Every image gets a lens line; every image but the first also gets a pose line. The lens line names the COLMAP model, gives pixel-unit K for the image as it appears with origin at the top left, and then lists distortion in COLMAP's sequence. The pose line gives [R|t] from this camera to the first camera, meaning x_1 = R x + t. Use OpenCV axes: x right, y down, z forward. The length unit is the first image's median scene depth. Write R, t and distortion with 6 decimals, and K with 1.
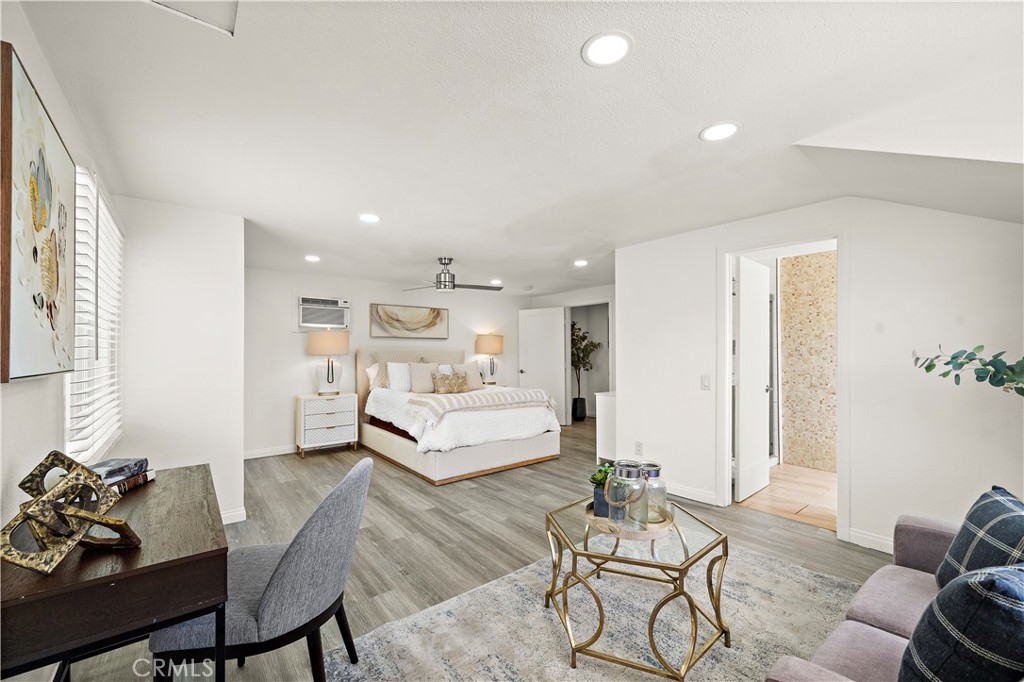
lens RADIAL K [[413.4, 0, 513.5], [0, 413.4, 349.2], [0, 0, 1]] dist [-0.003400, -0.000703]
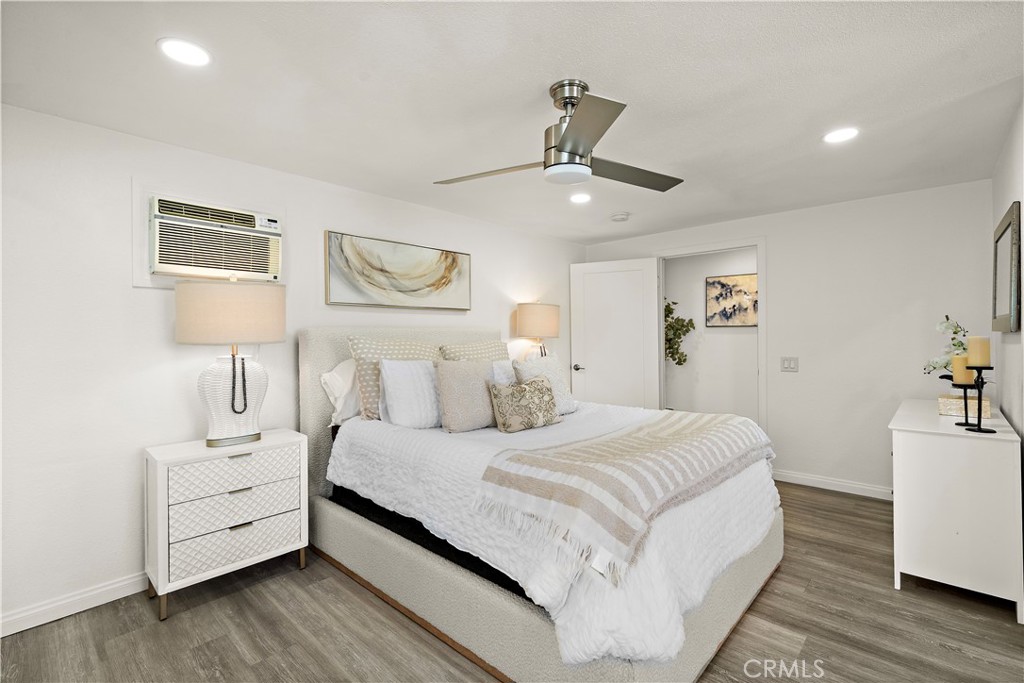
lens RADIAL K [[446.9, 0, 494.6], [0, 446.9, 335.3], [0, 0, 1]] dist [0.001503, 0.000119]
pose [[0.990140, -0.006334, 0.139938, -0.251831], [0.005598, 0.999968, 0.005652, 0.004513], [-0.139969, -0.004813, 0.990144, 0.523450]]
